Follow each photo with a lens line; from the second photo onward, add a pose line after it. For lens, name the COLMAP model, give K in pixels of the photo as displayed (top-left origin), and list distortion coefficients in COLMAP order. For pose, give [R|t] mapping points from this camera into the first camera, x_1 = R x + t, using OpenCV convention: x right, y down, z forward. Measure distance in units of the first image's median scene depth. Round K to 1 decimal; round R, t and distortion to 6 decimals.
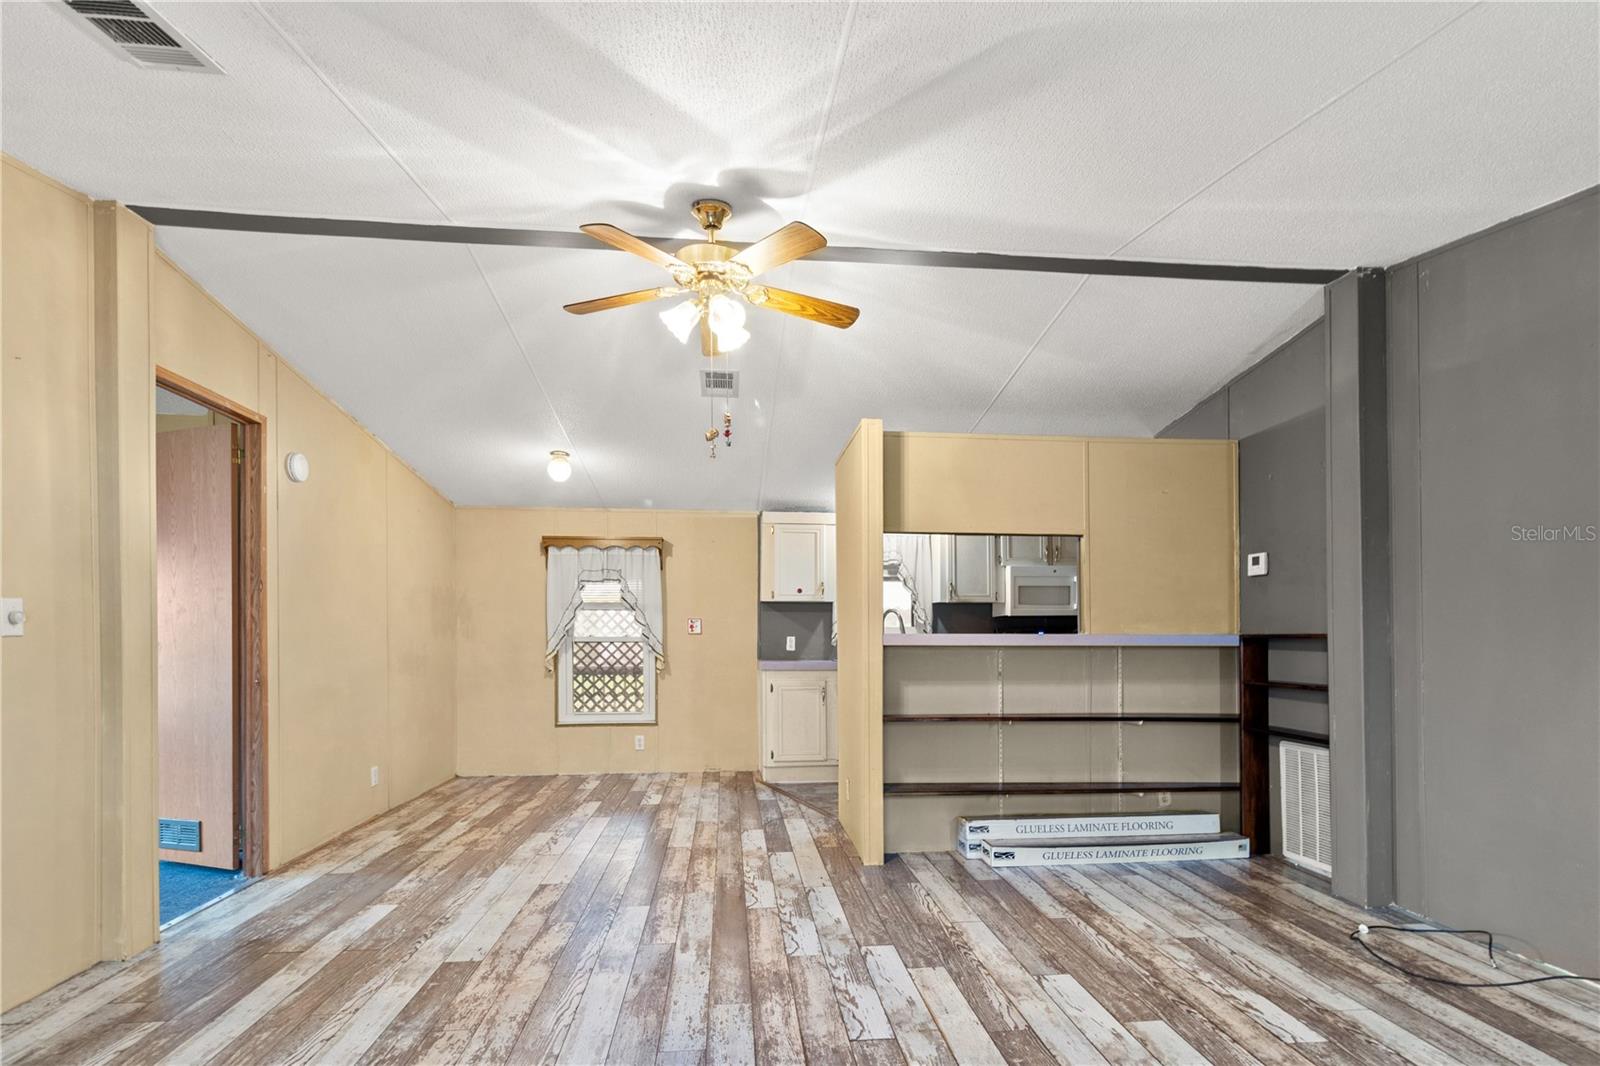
lens RADIAL K [[787.1, 0, 815.6], [0, 787.1, 622.2], [0, 0, 1]] dist [0.003007, 0.001031]
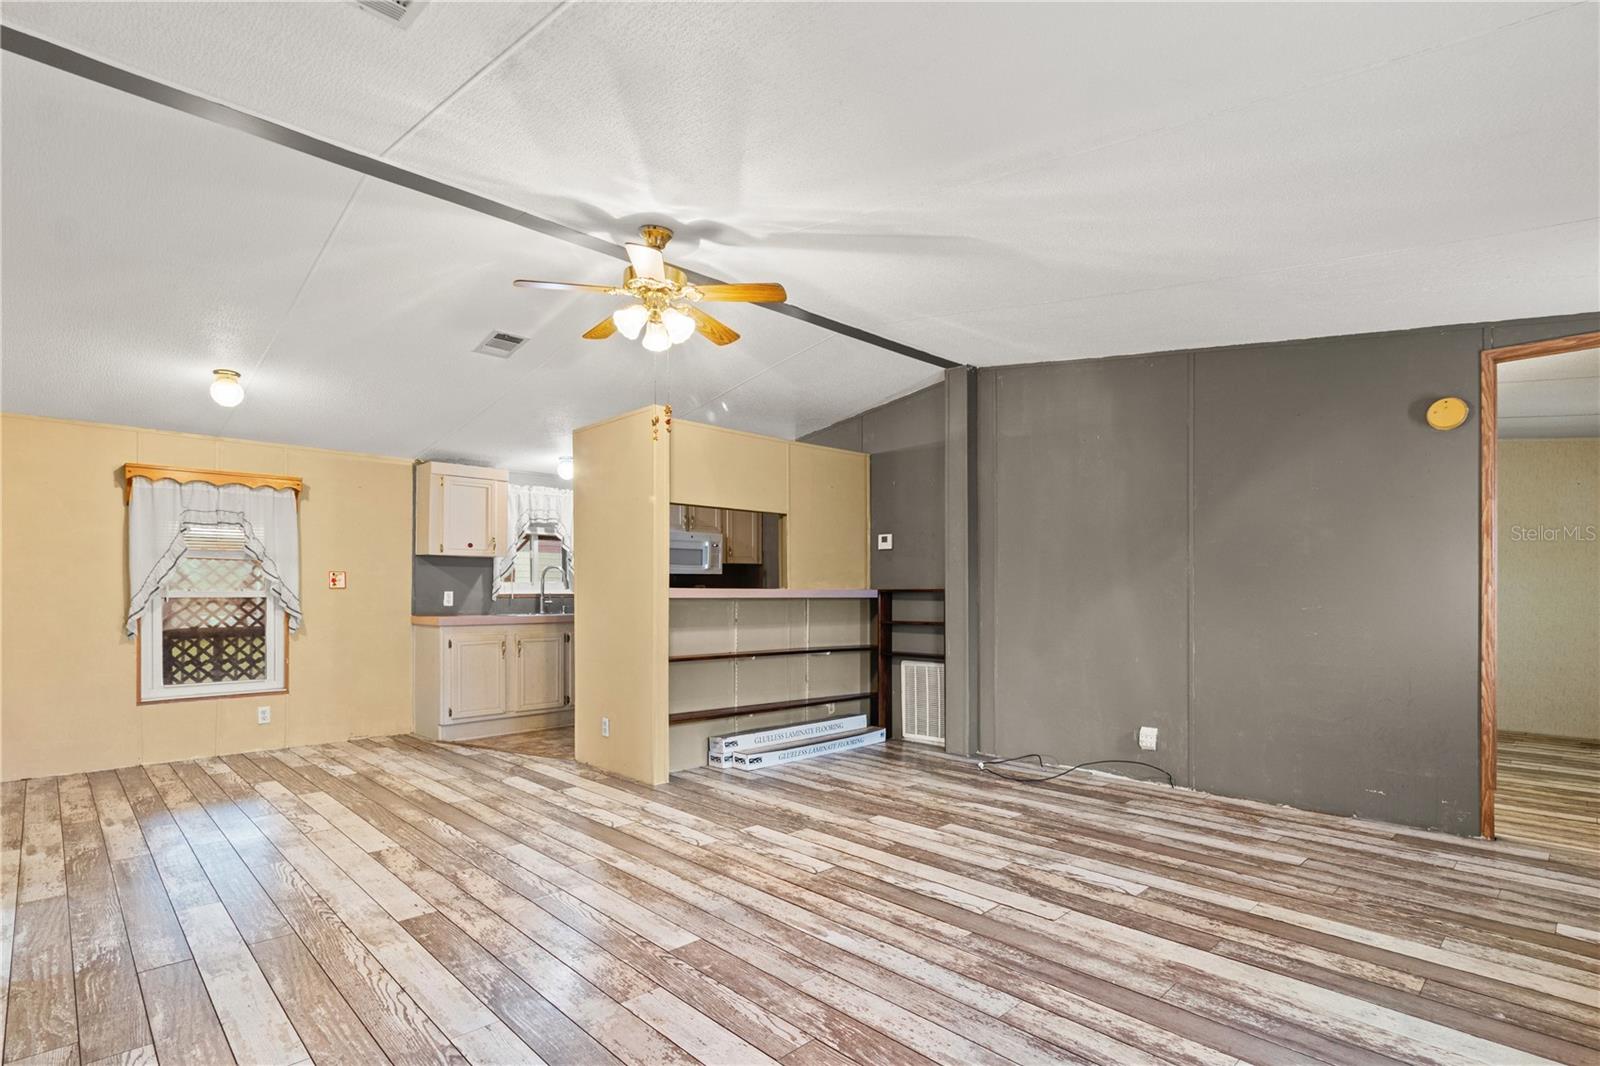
lens RADIAL K [[773.0, 0, 812.7], [0, 773.0, 592.2], [0, 0, 1]] dist [0.004907, 0.001221]
pose [[0.785966, -0.000340, 0.618269, -0.460924], [-0.010588, 0.999846, 0.014009, 0.001409], [-0.618179, -0.017557, 0.785841, -0.049419]]
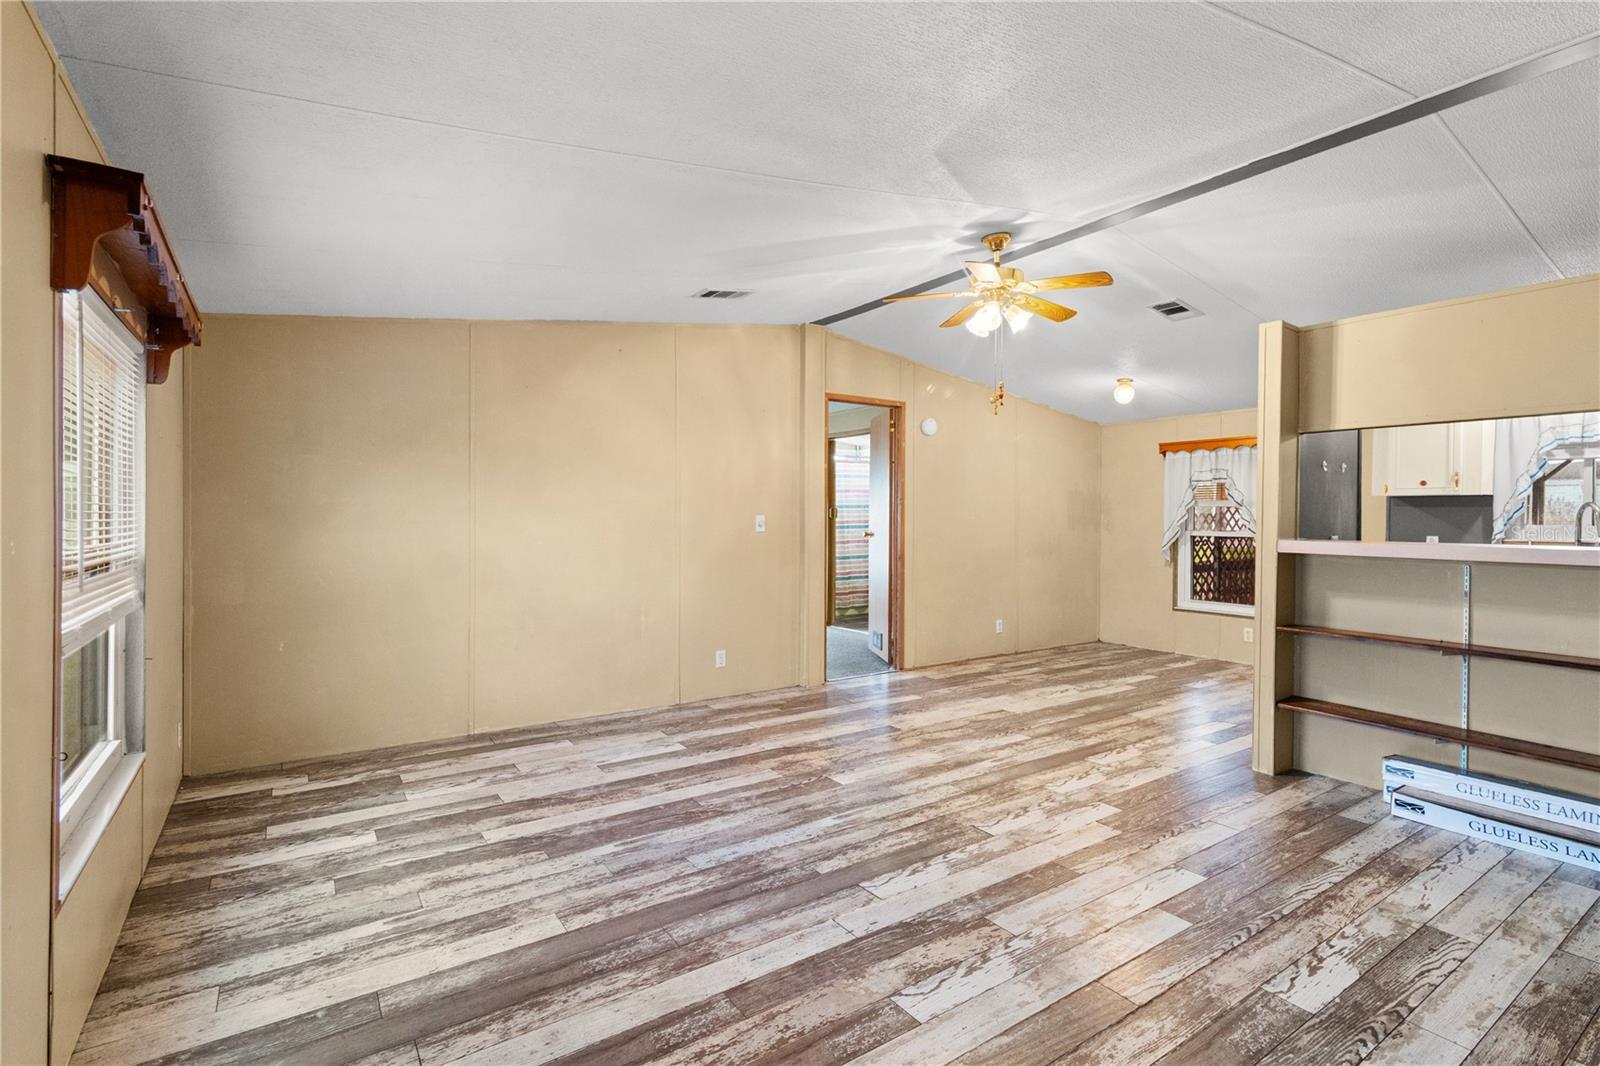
lens RADIAL K [[760.6, 0, 824.2], [0, 760.6, 514.8], [0, 0, 1]] dist [0.001525, 0.000783]
pose [[0.484181, 0.002768, -0.874964, 0.637914], [0.009851, 0.999914, 0.008615, -0.031454], [0.874912, -0.012791, 0.484112, 0.050526]]
